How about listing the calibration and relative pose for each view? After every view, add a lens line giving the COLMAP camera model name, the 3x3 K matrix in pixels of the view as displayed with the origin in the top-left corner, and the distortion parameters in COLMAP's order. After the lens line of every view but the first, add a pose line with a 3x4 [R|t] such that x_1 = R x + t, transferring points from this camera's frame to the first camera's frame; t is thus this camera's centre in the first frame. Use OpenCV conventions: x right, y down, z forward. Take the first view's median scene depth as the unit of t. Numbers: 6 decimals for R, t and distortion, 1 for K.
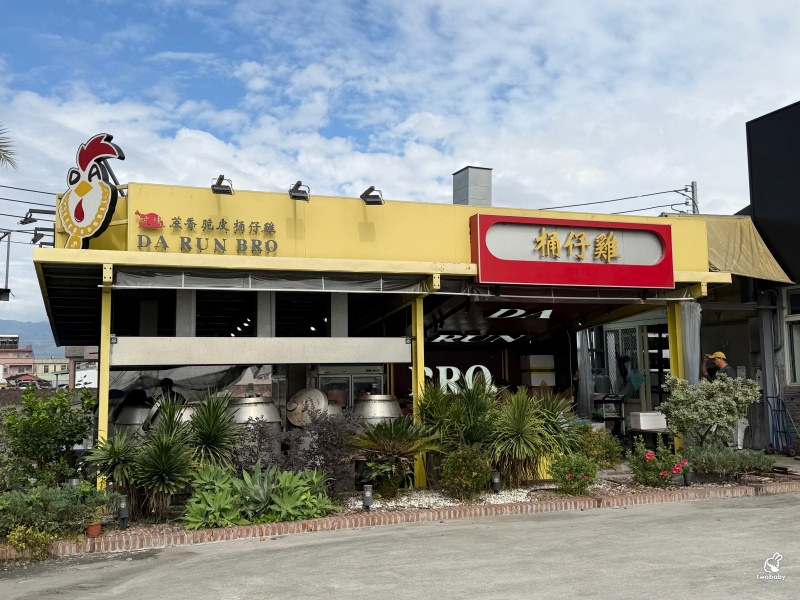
lens RADIAL K [[697.0, 0, 400.0], [0, 697.0, 300.0], [0, 0, 1]] dist [0.015364, -0.002268]
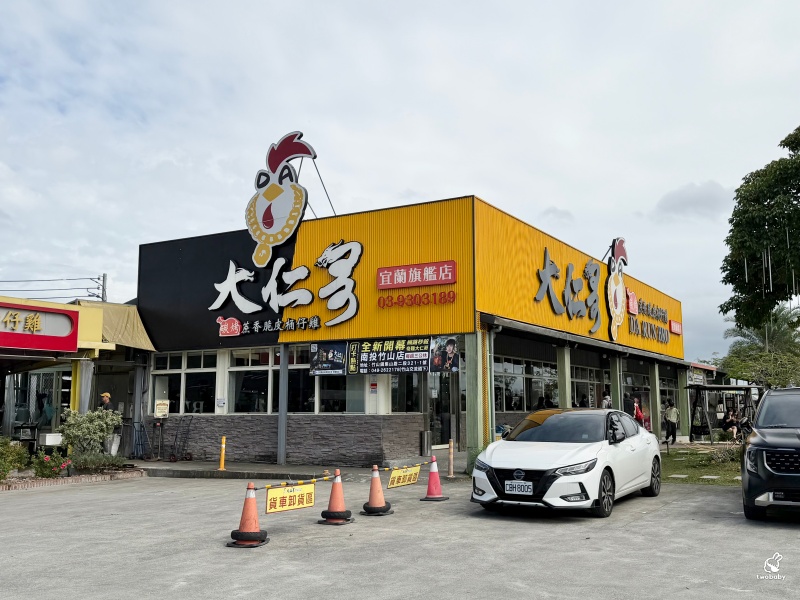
lens RADIAL K [[741.9, 0, 400.0], [0, 741.9, 300.0], [0, 0, 1]] dist [-0.007590, -0.024851]
pose [[0.739035, 0.103515, 0.665667, -0.180452], [-0.077136, 0.994628, -0.069033, -0.071912], [-0.669237, -0.000329, 0.743049, -0.689195]]
